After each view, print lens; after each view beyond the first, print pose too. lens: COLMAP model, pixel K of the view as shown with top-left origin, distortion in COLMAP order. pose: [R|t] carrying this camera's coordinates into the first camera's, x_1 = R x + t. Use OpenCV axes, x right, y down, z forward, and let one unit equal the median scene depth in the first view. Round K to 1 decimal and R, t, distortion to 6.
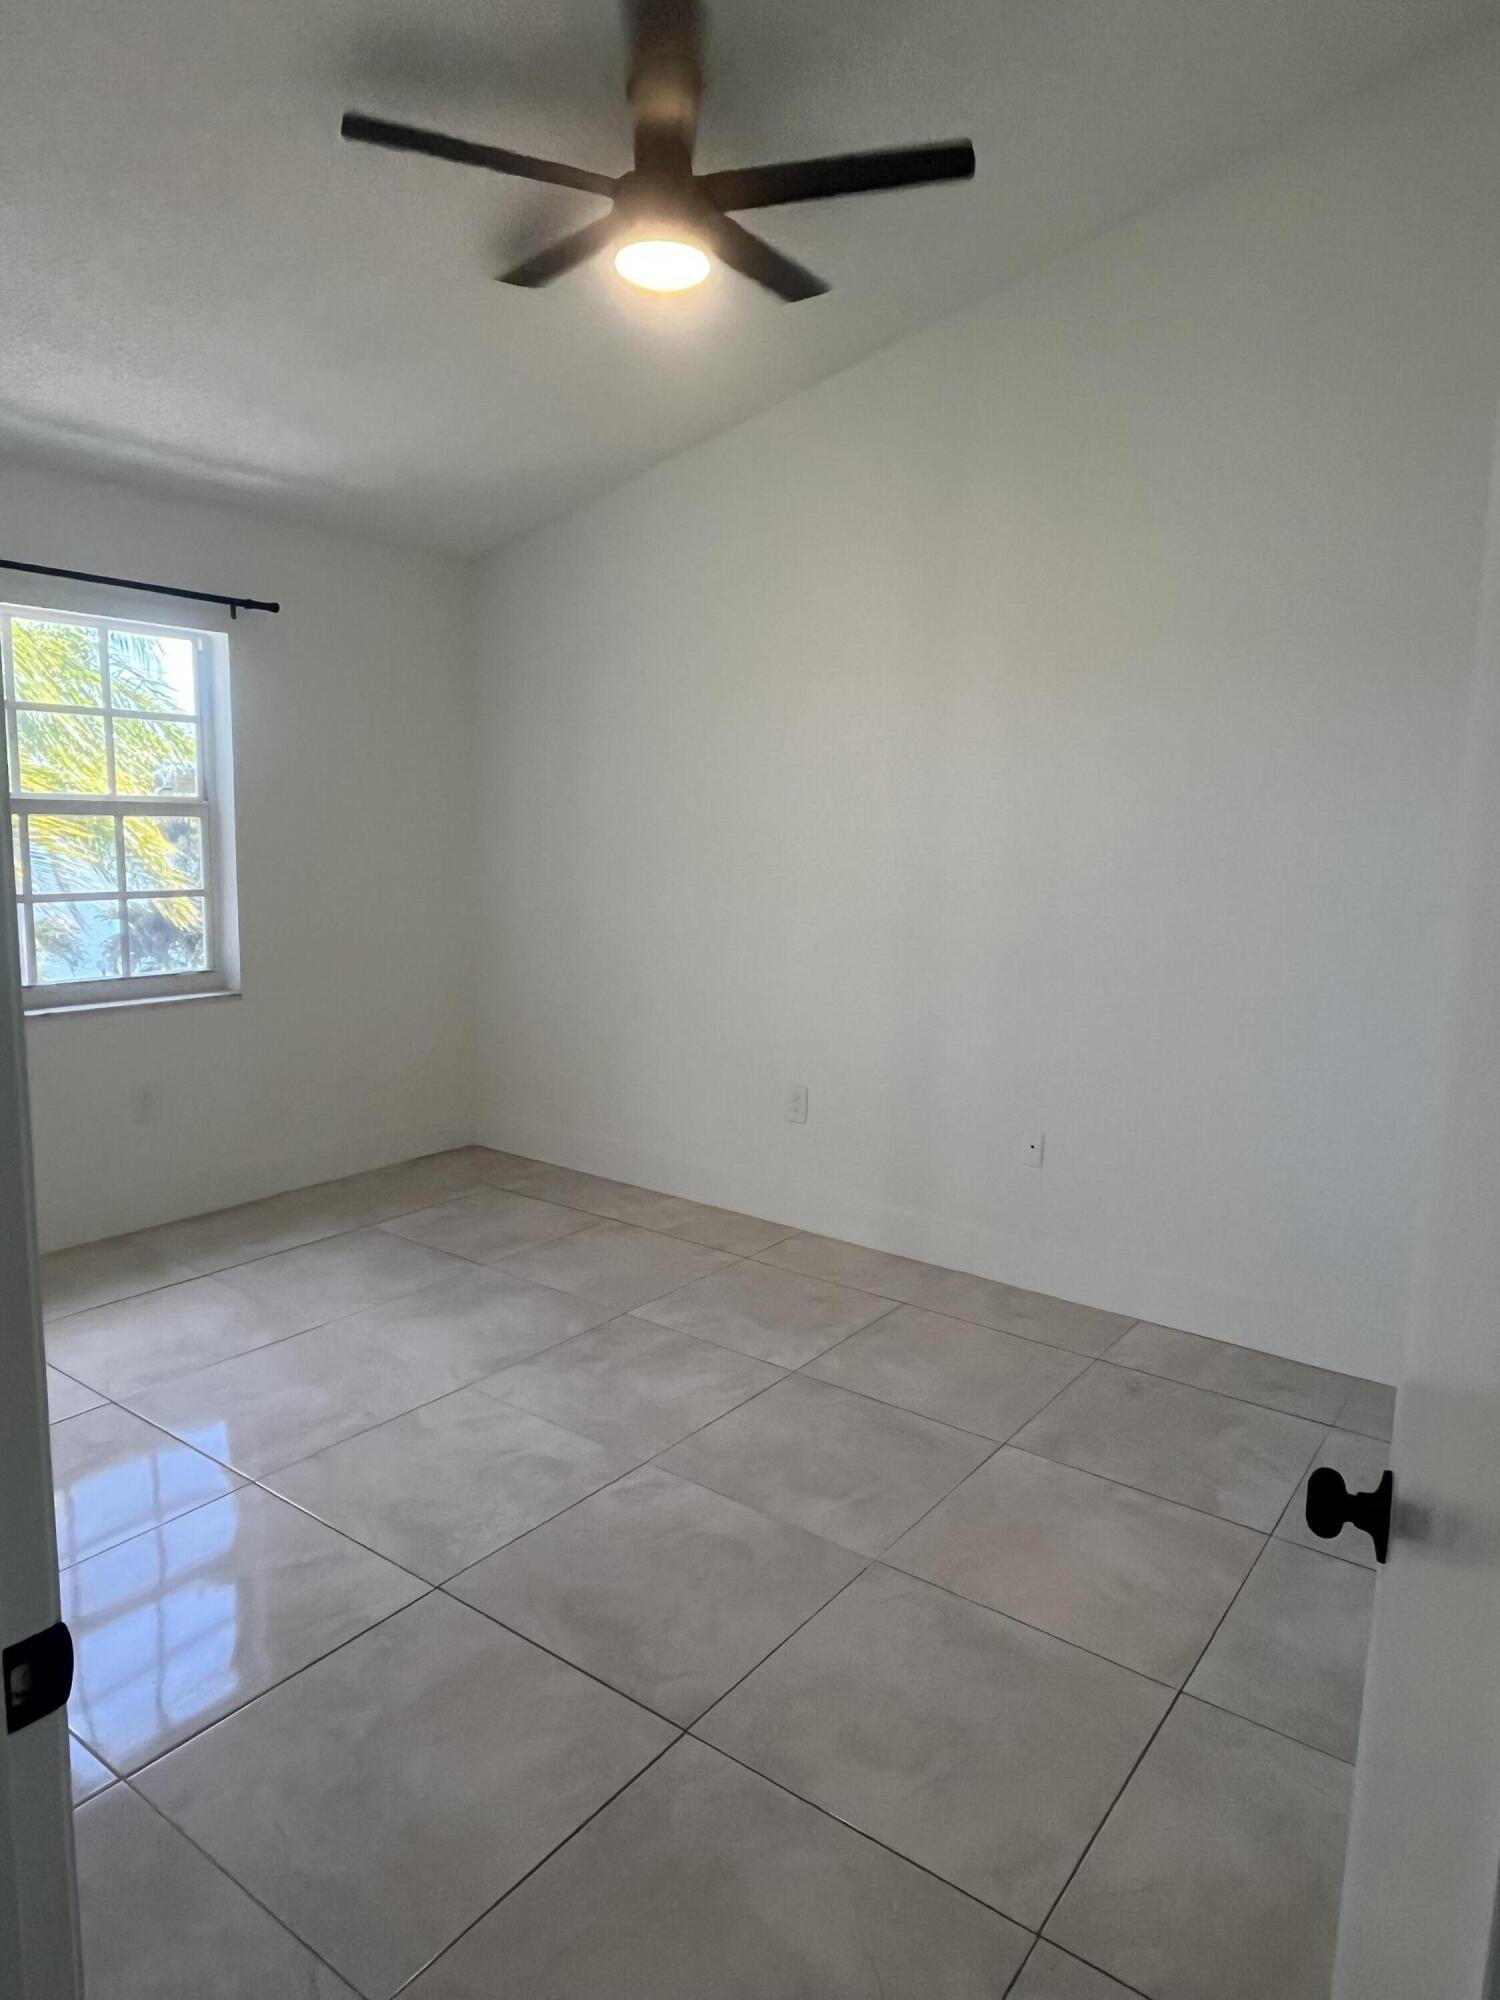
lens RADIAL K [[1241.0, 0, 751.8], [0, 1241.0, 1026.0], [0, 0, 1]] dist [0.000961, 0.001481]
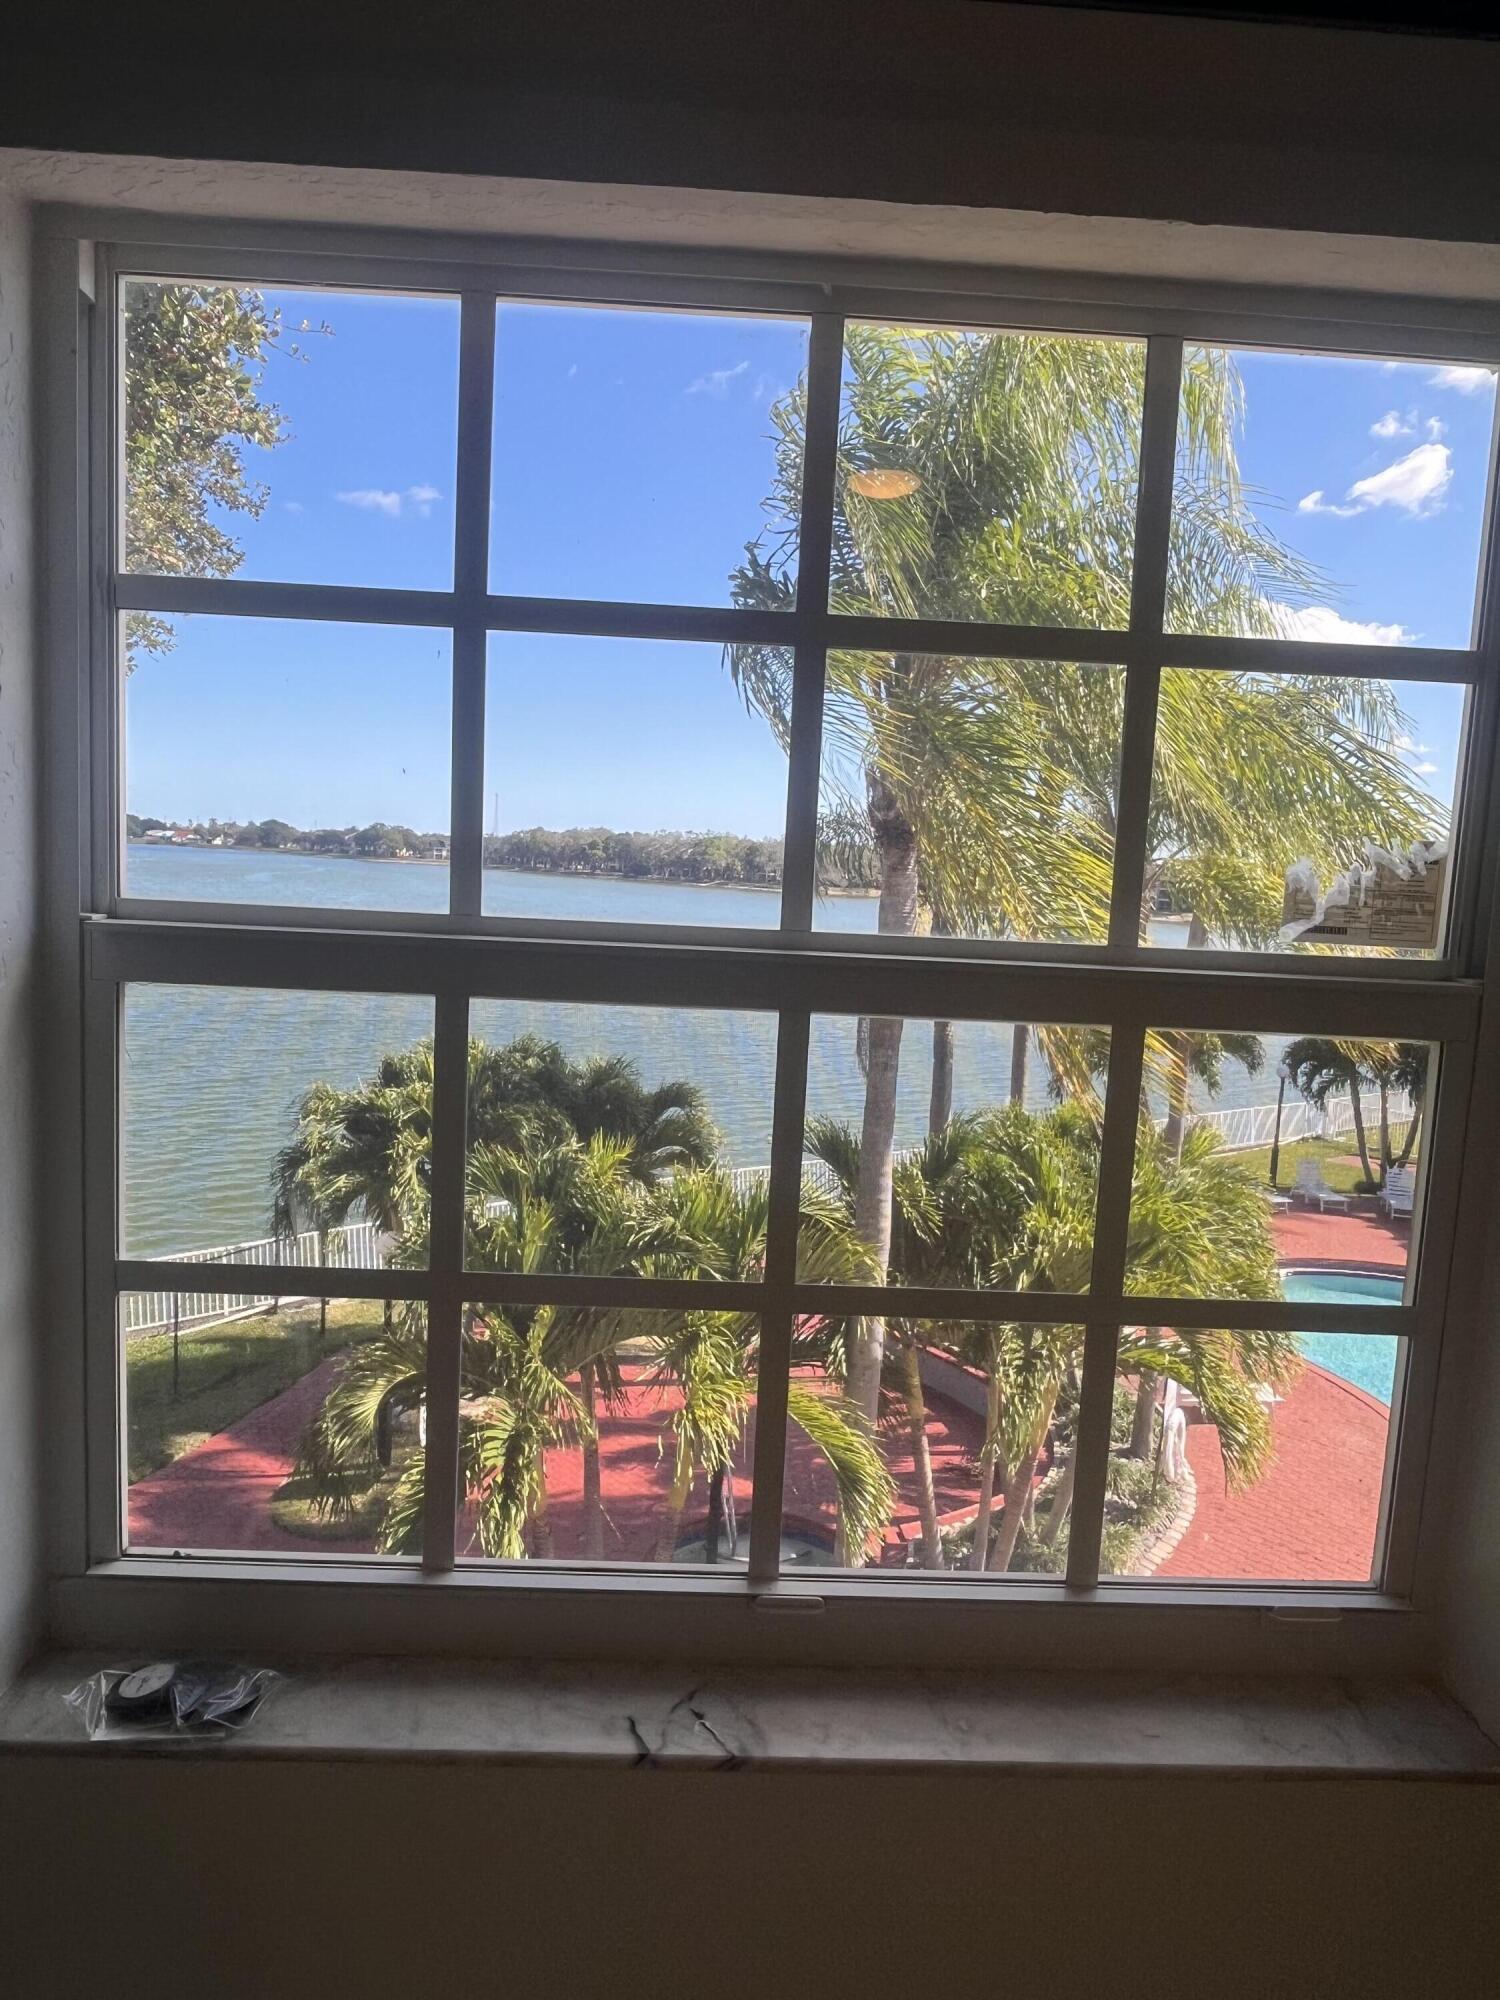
lens RADIAL K [[1241.0, 0, 751.8], [0, 1241.0, 1026.0], [0, 0, 1]] dist [0.000961, 0.001481]
pose [[0.622126, 0.109834, -0.775175, -0.340470], [-0.167623, 0.985838, 0.005155, -0.153161], [0.764763, 0.126730, 0.631726, 0.745771]]
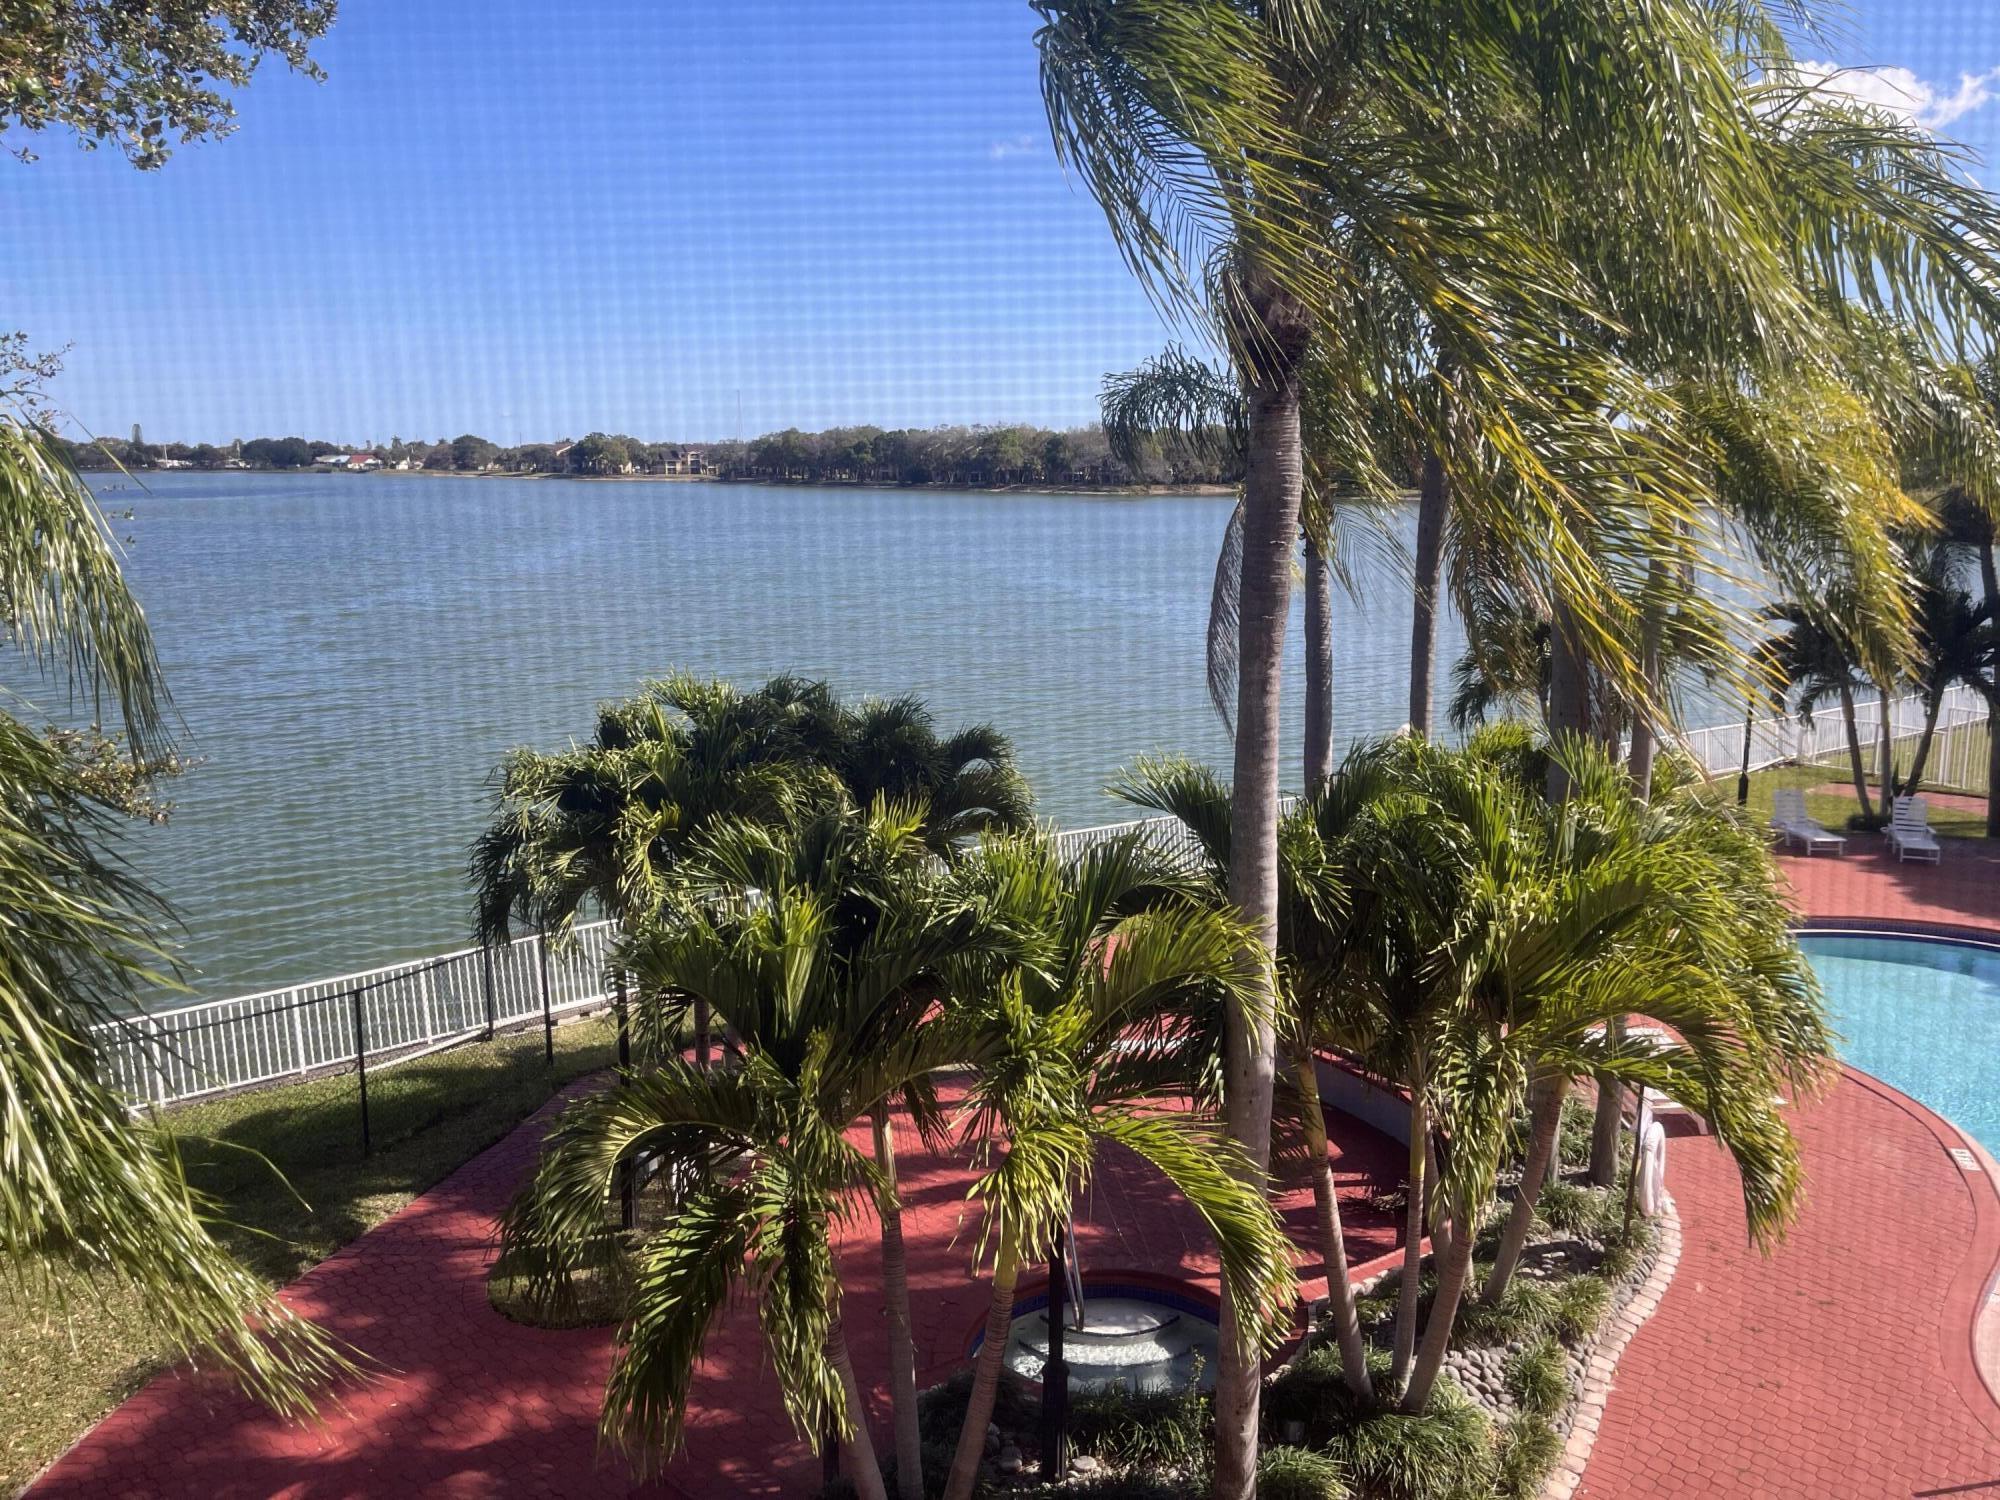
lens RADIAL K [[1482.3, 0, 1035.1], [0, 1482.3, 753.8], [0, 0, 1]] dist [0.051182, -0.000275]
pose [[0.612453, 0.129383, -0.779847, -0.363026], [-0.121718, 0.990185, 0.068689, -0.149806], [0.781080, 0.052853, 0.622190, 0.761551]]
